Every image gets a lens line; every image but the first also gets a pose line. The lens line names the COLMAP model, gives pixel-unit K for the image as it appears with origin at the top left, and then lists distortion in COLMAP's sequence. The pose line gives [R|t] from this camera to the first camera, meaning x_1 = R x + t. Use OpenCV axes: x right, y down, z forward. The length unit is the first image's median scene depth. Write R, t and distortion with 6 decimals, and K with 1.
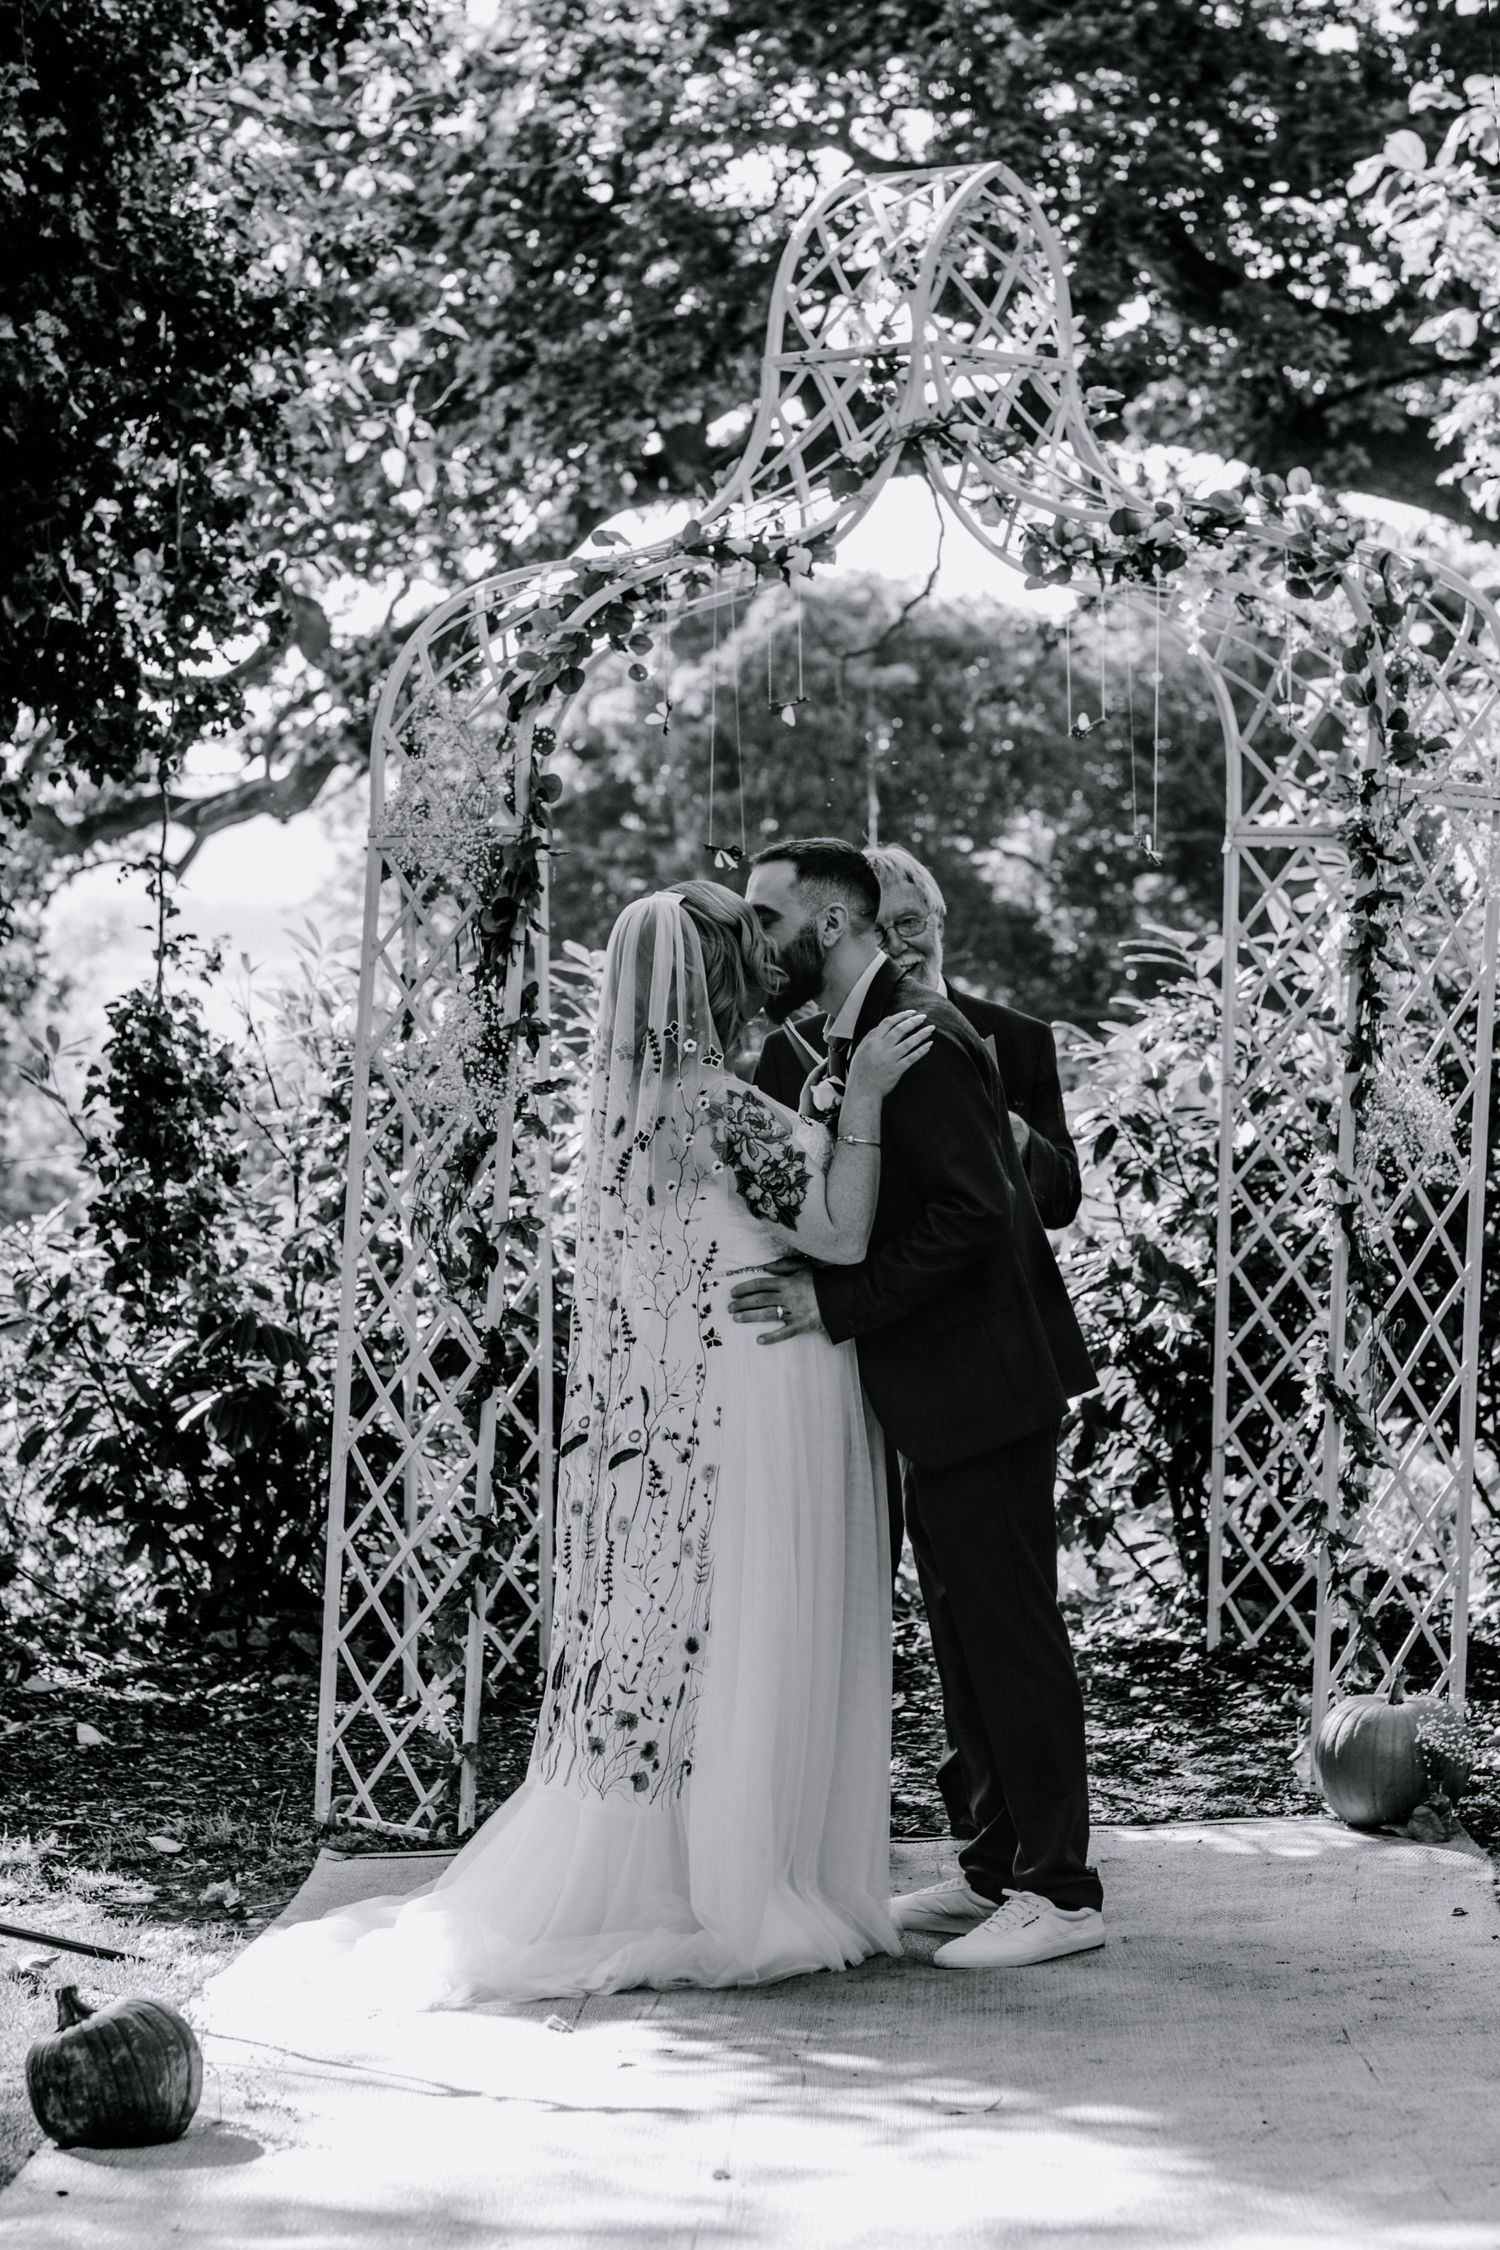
lens RADIAL K [[5588.6, 0, 750.0], [0, 5588.6, 1125.0], [0, 0, 1]] dist [0.021049, 0.048744]
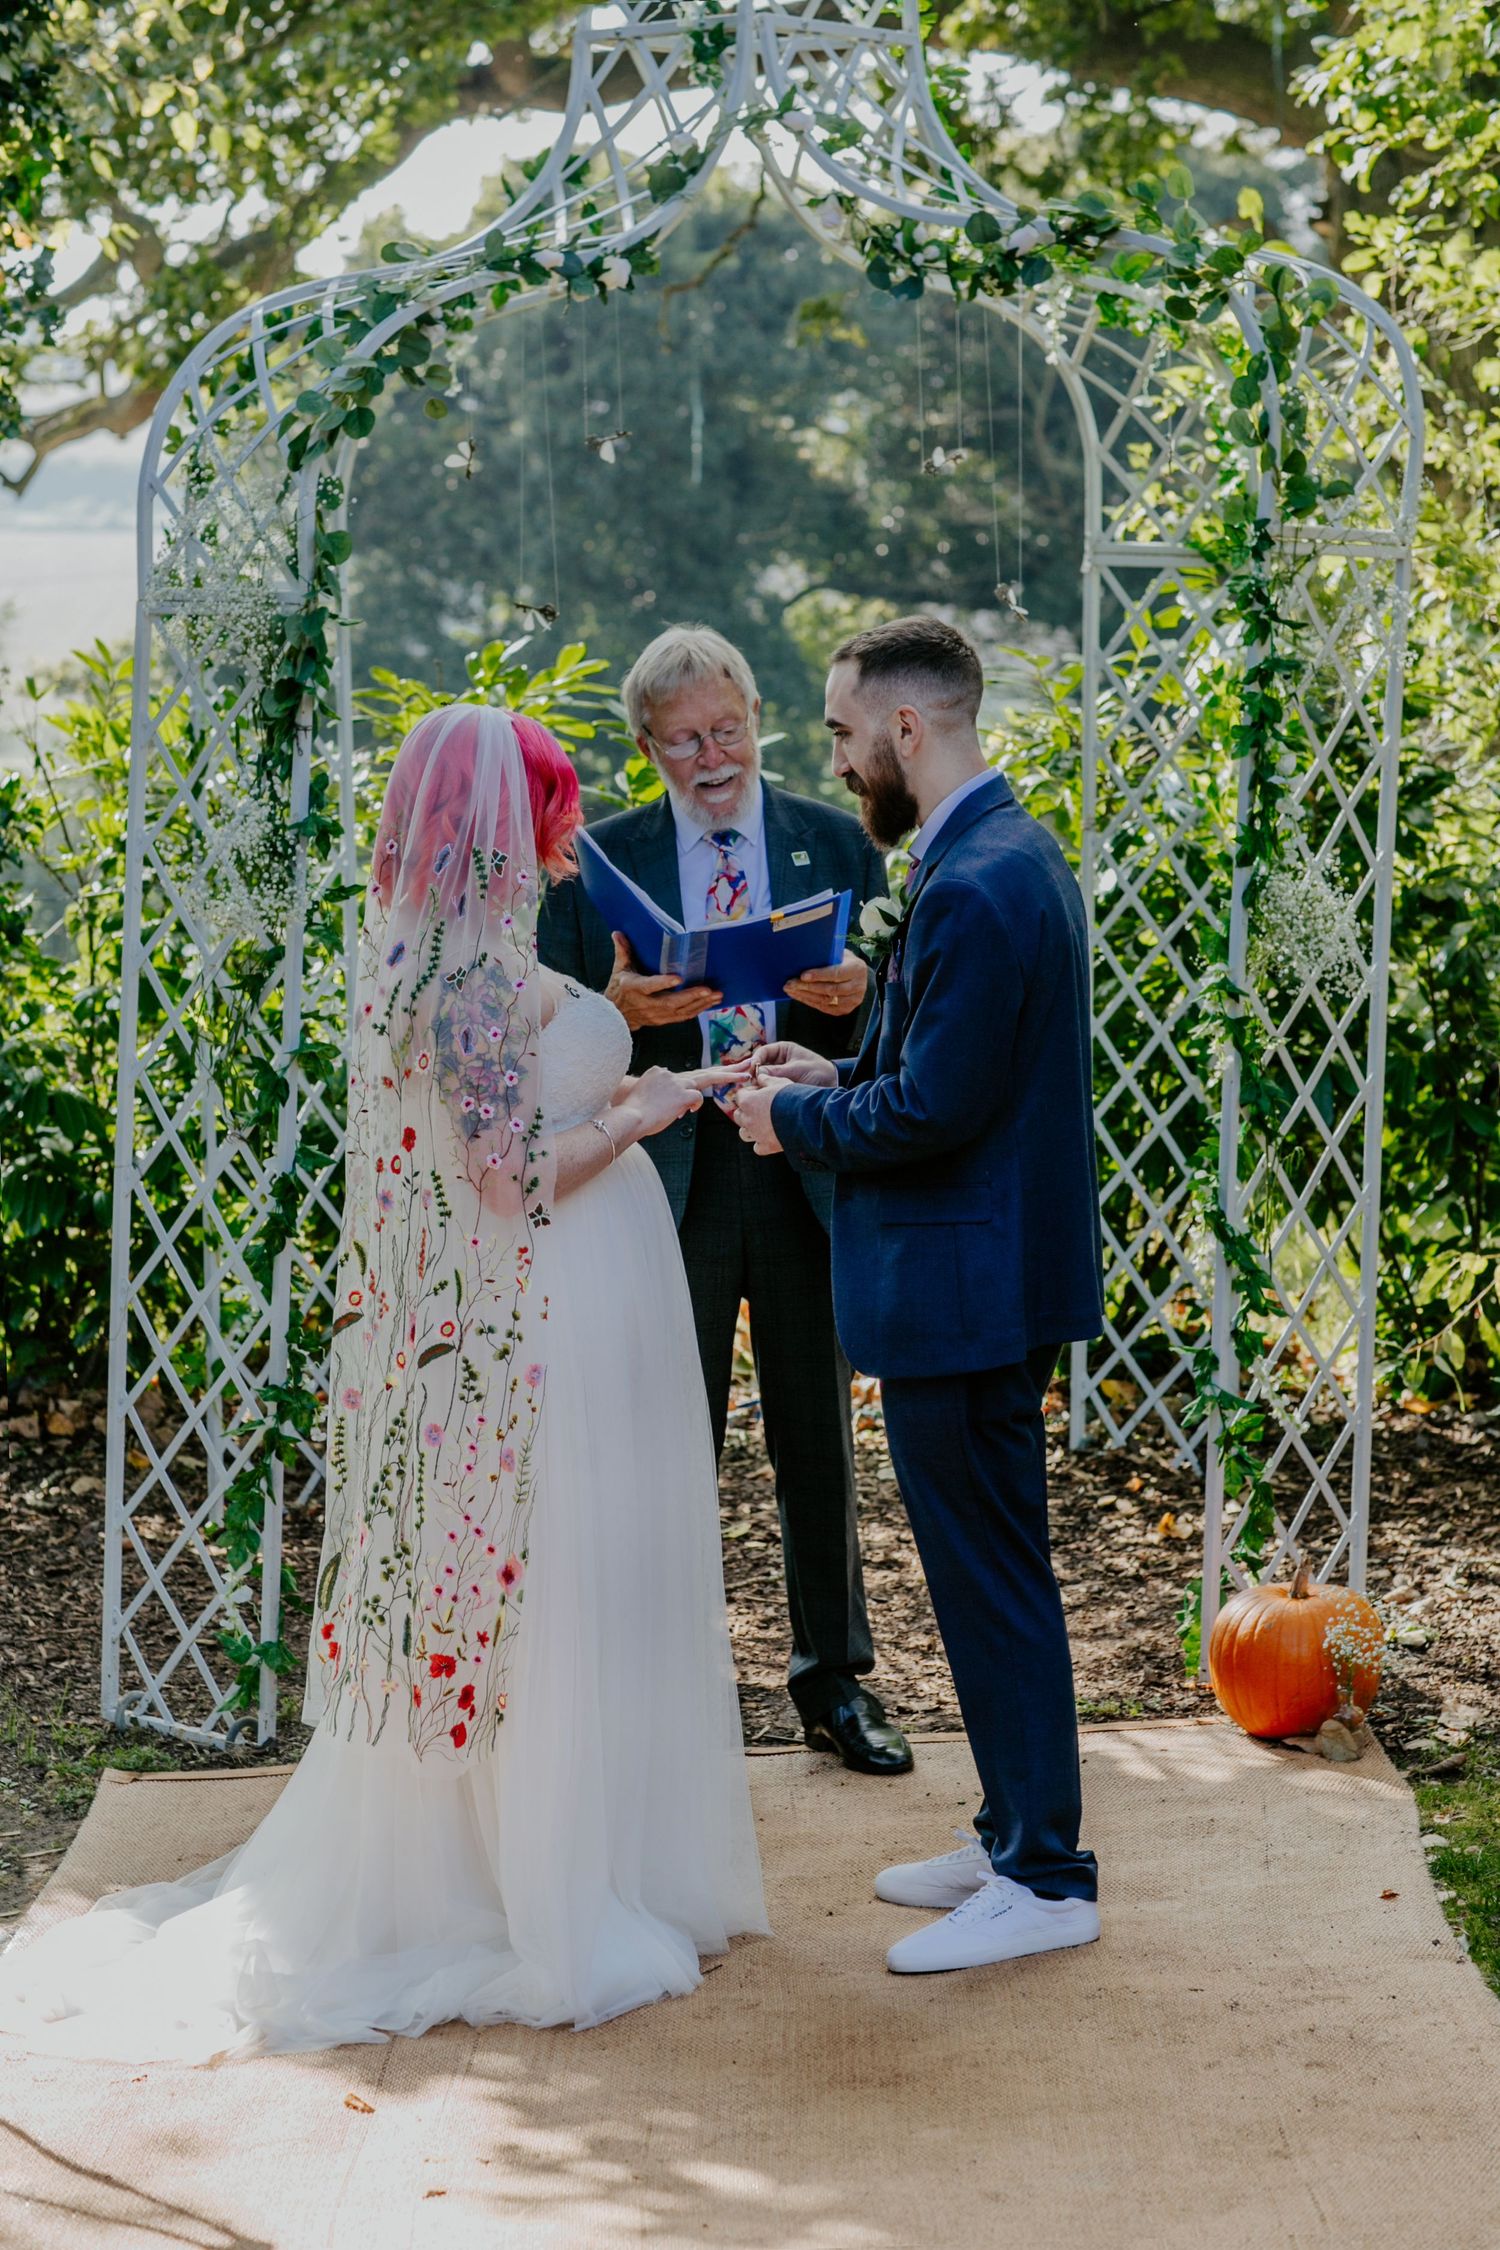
lens RADIAL K [[4317.1, 0, 750.0], [0, 4317.1, 1125.0], [0, 0, 1]] dist [-0.026014, -0.070308]
pose [[0.999355, -0.015873, 0.032222, 0.005951], [0.010945, 0.988969, 0.147717, -0.070311], [-0.034212, -0.147269, 0.988505, 0.311045]]
